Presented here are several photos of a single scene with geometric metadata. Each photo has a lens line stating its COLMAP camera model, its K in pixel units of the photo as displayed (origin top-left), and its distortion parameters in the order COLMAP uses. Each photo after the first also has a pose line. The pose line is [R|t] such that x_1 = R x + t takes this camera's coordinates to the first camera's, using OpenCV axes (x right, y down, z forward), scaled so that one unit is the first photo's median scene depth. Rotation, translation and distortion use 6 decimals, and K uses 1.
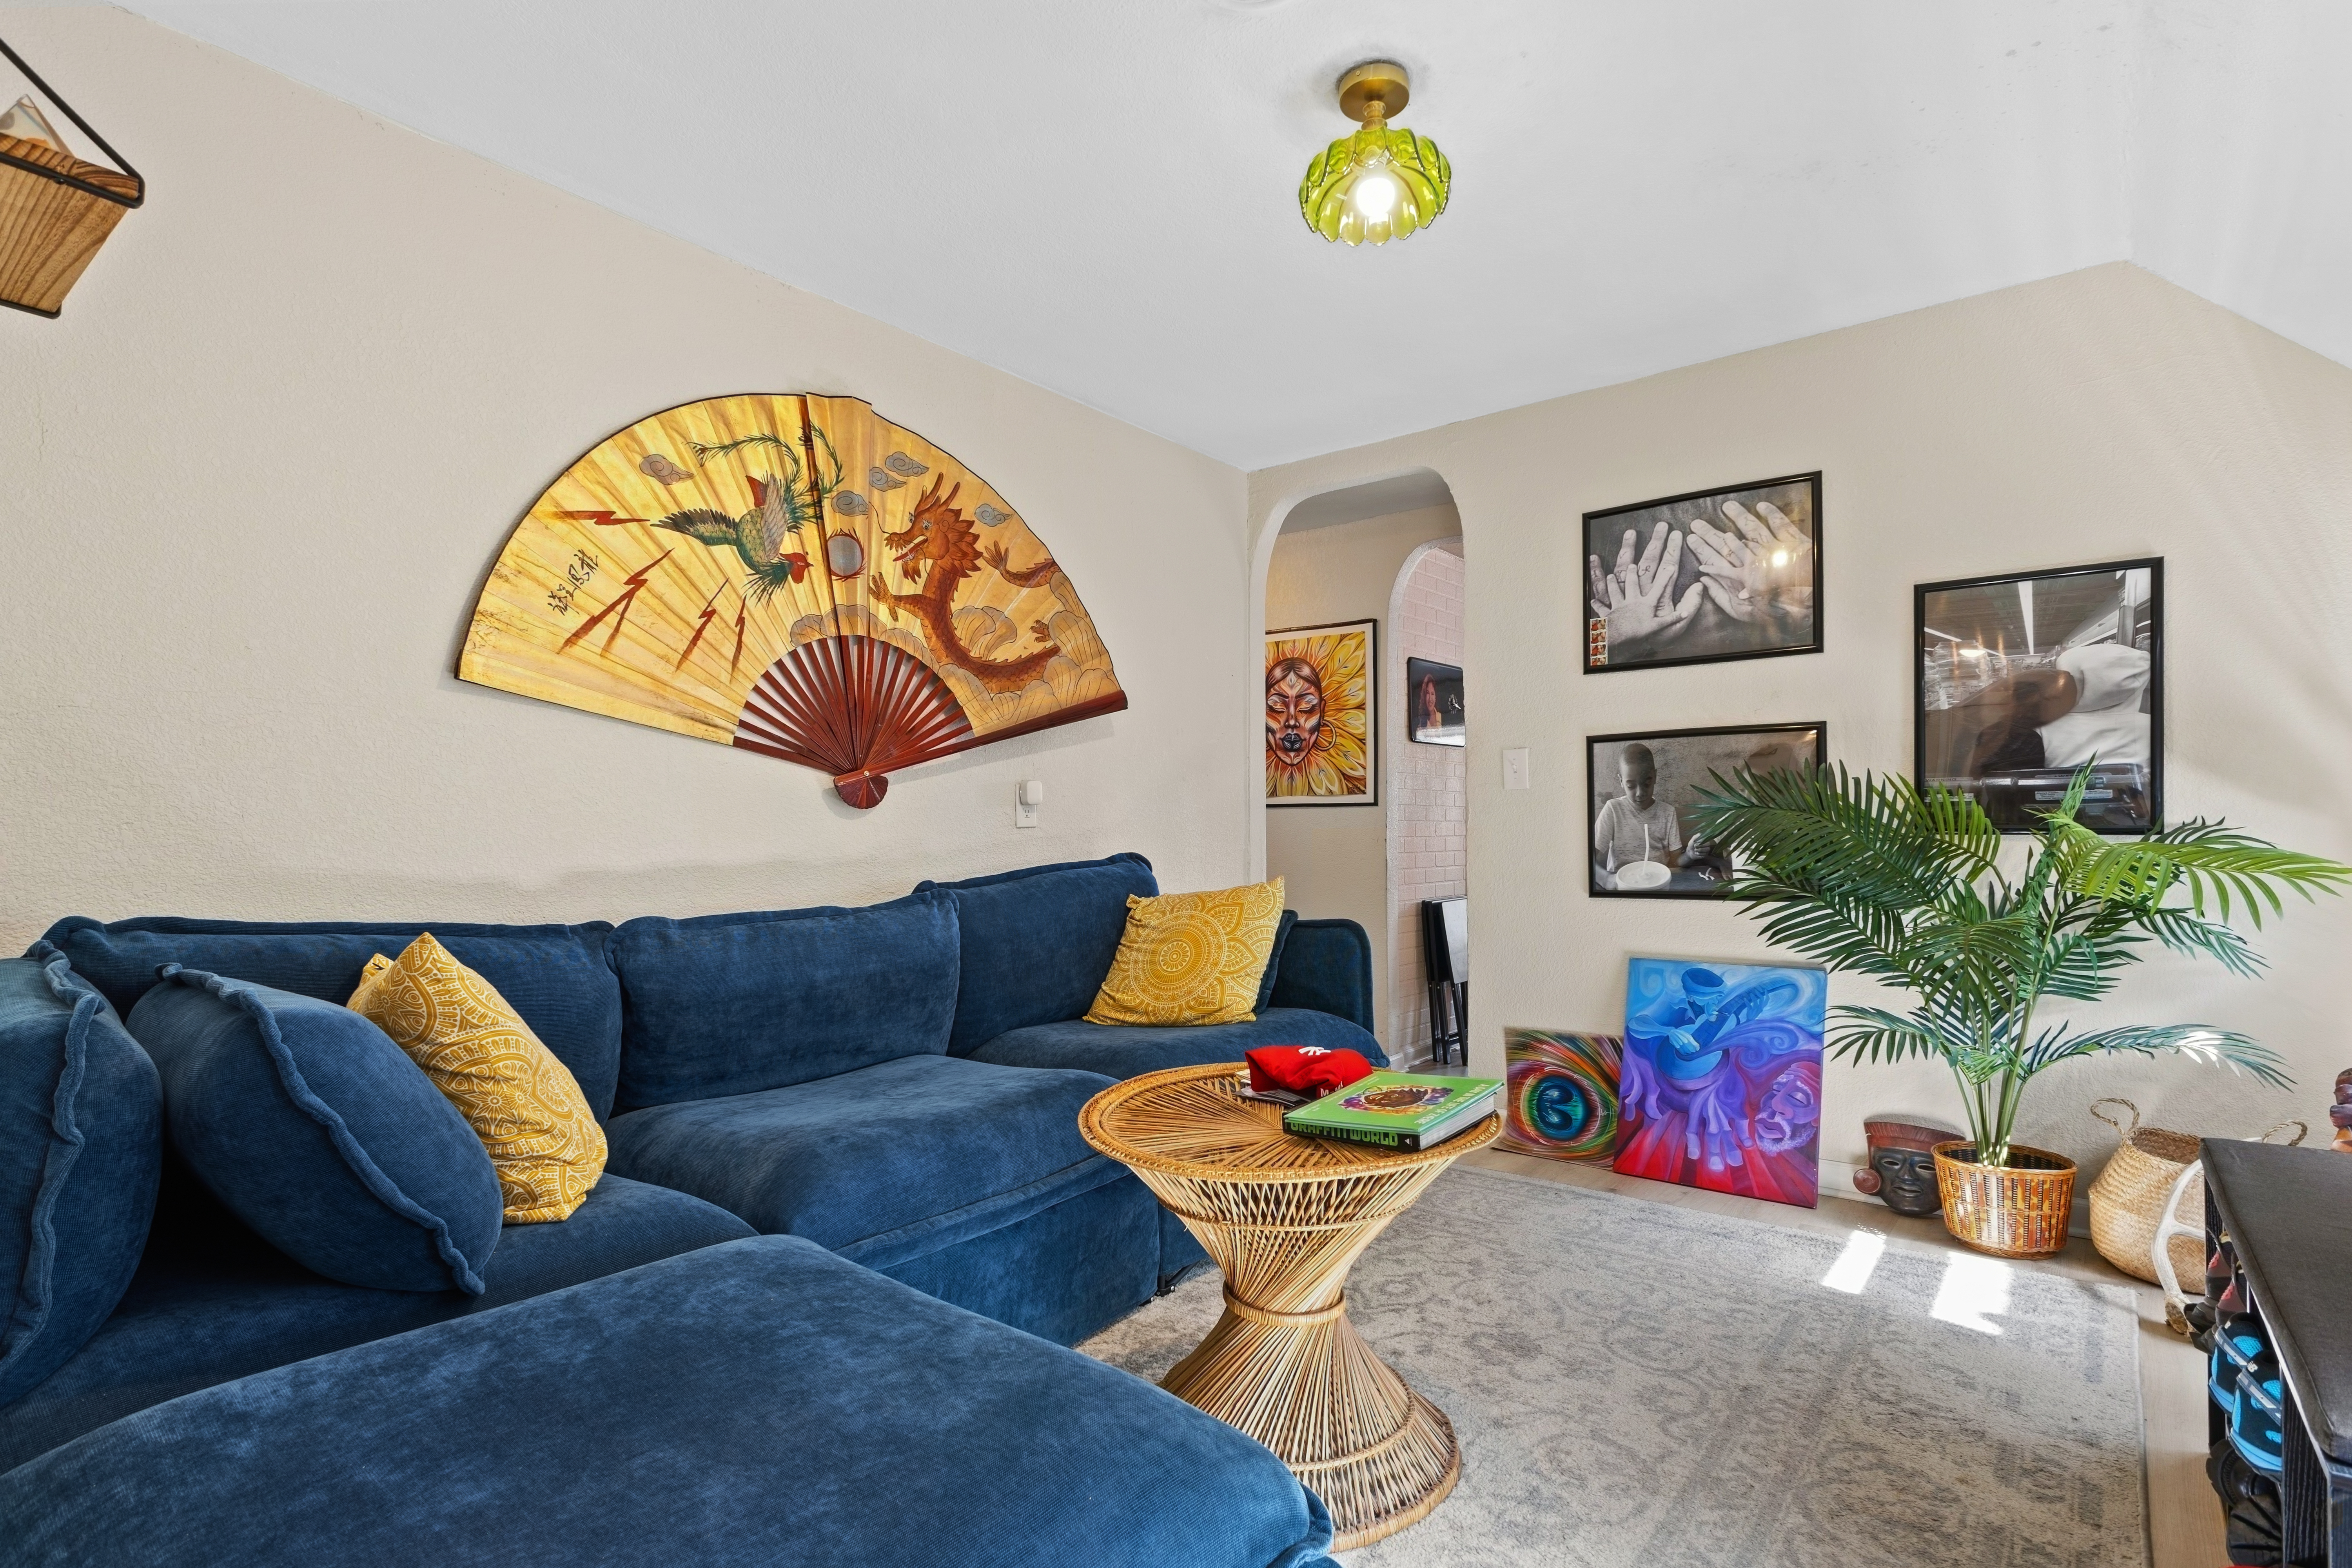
lens RADIAL K [[1150.2, 0, 1170.8], [0, 1150.2, 835.0], [0, 0, 1]] dist [-0.006772, -0.001052]
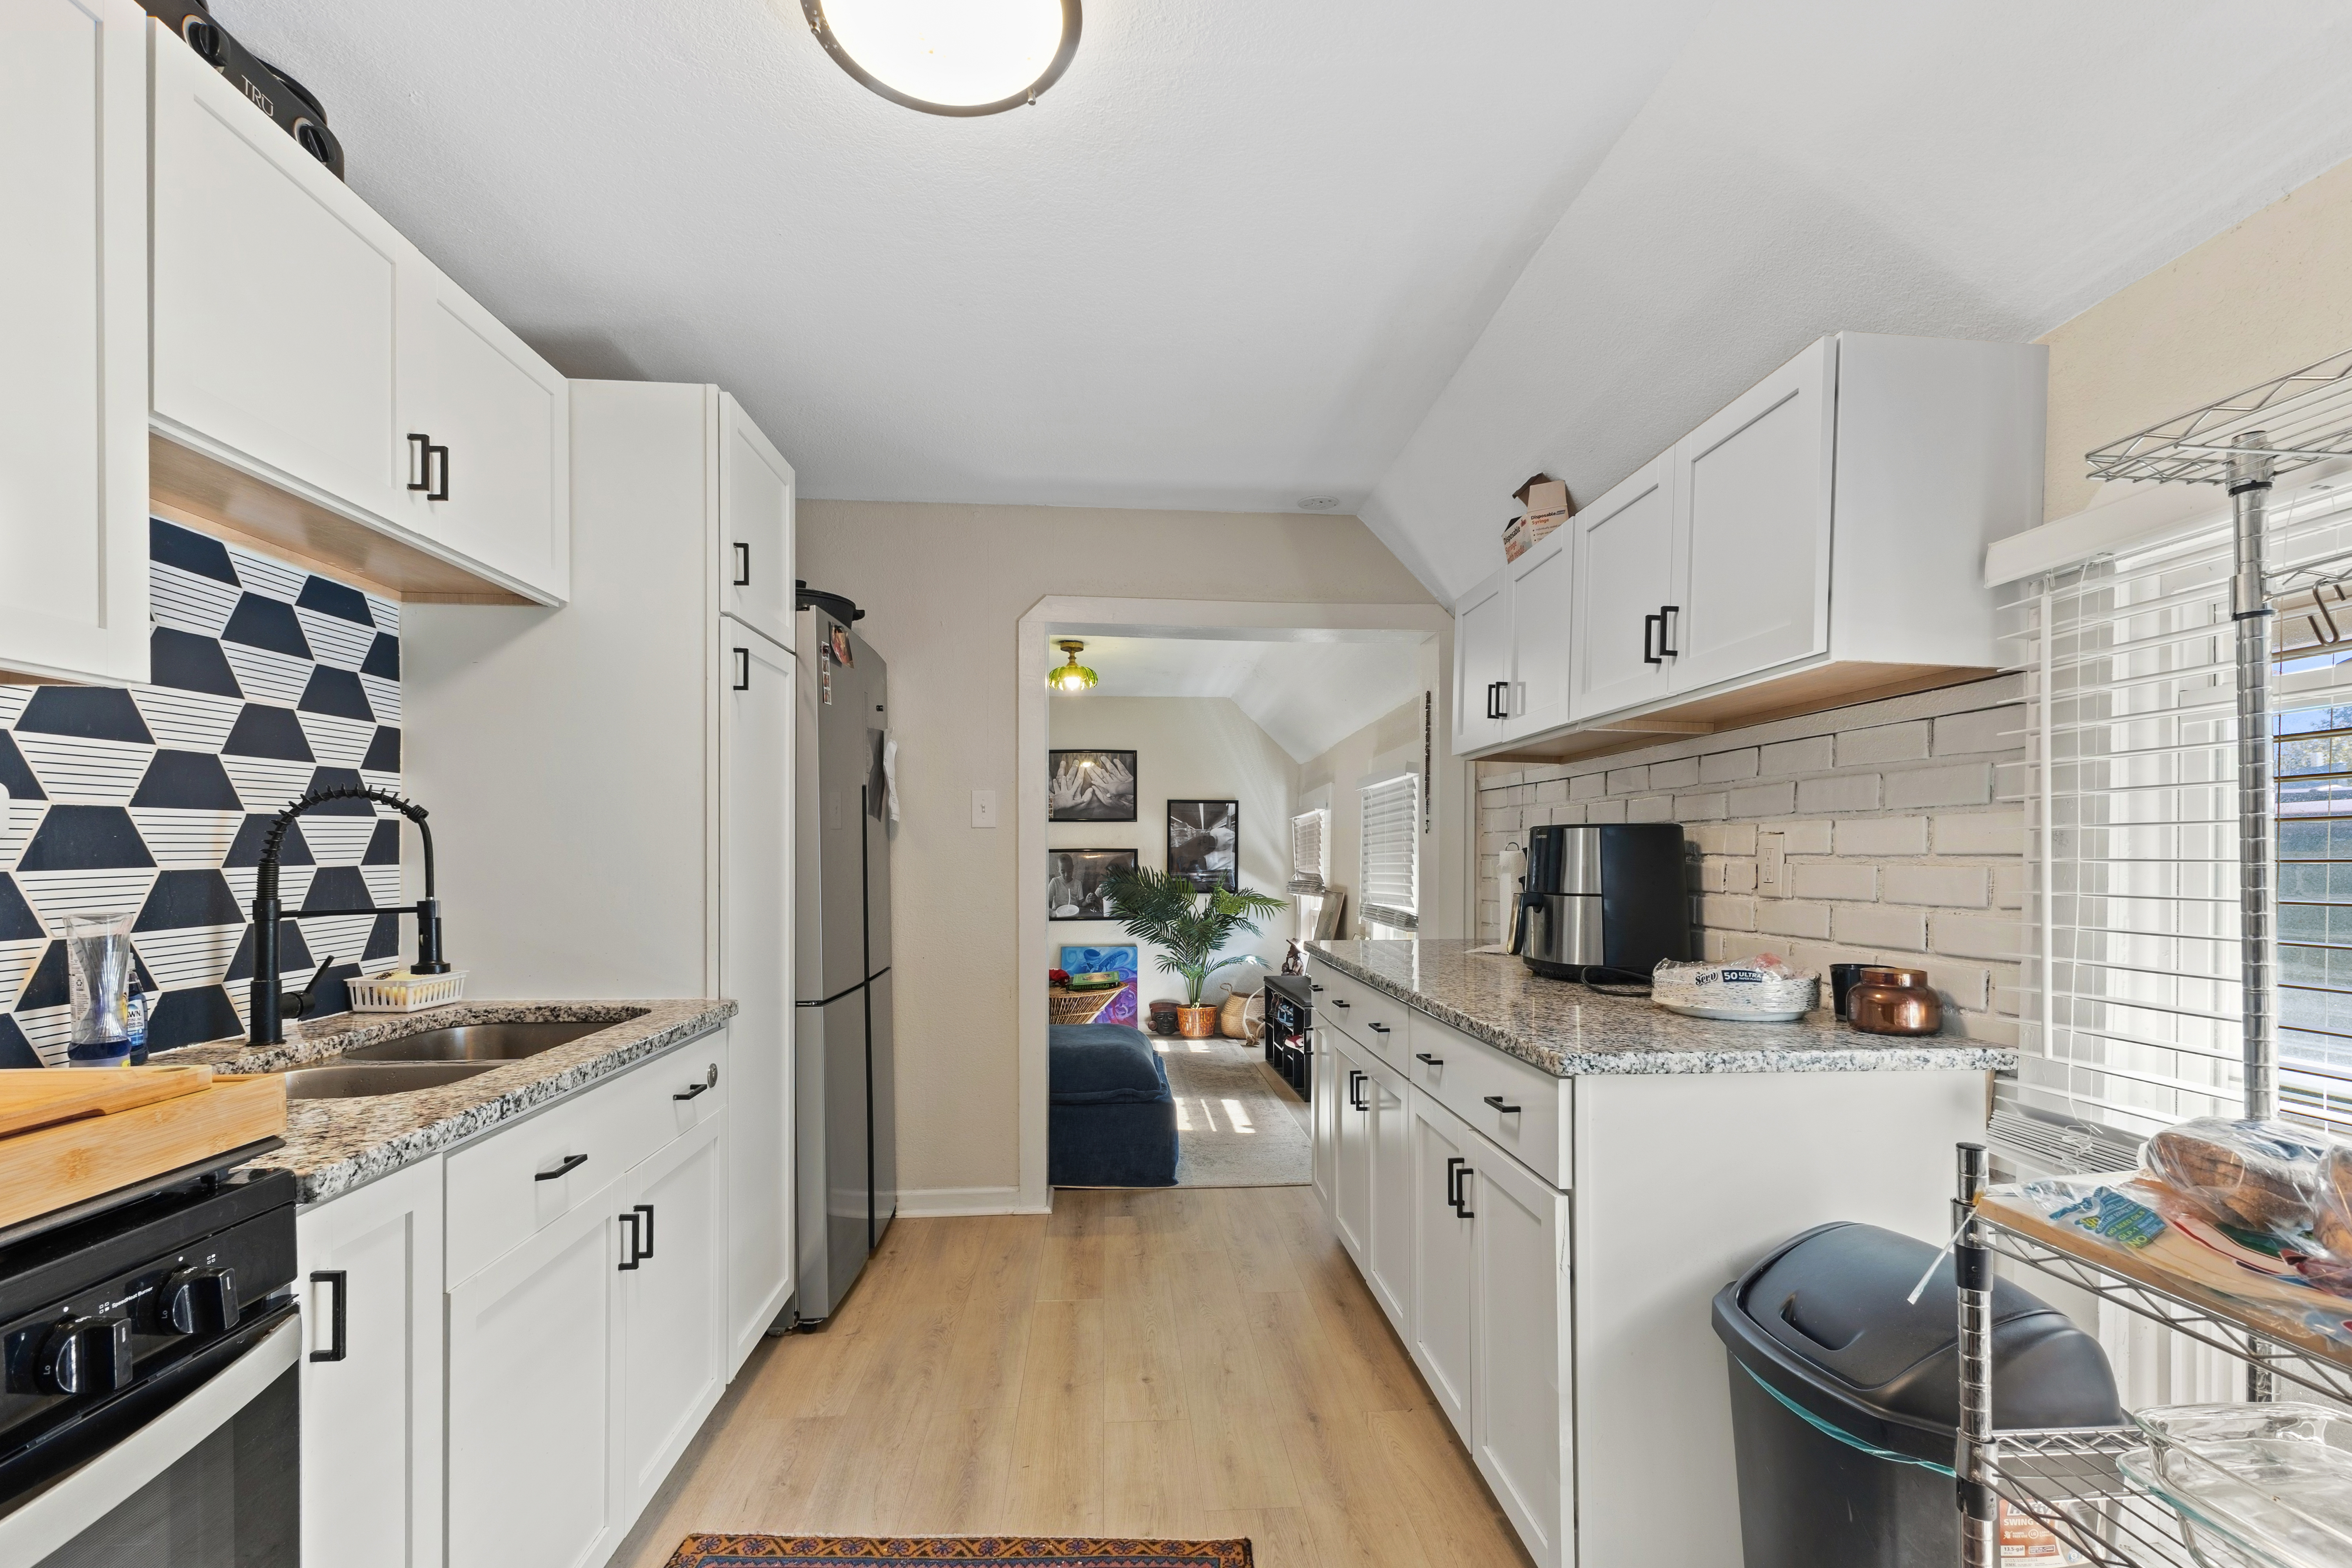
lens RADIAL K [[1084.0, 0, 1179.2], [0, 1084.0, 893.3], [0, 0, 1]] dist [-0.000939, 0.000060]
pose [[0.720931, 0.000790, 0.693007, -1.114832], [-0.002153, 0.999997, 0.001101, -0.003261], [-0.693004, -0.002286, 0.720930, -0.864331]]
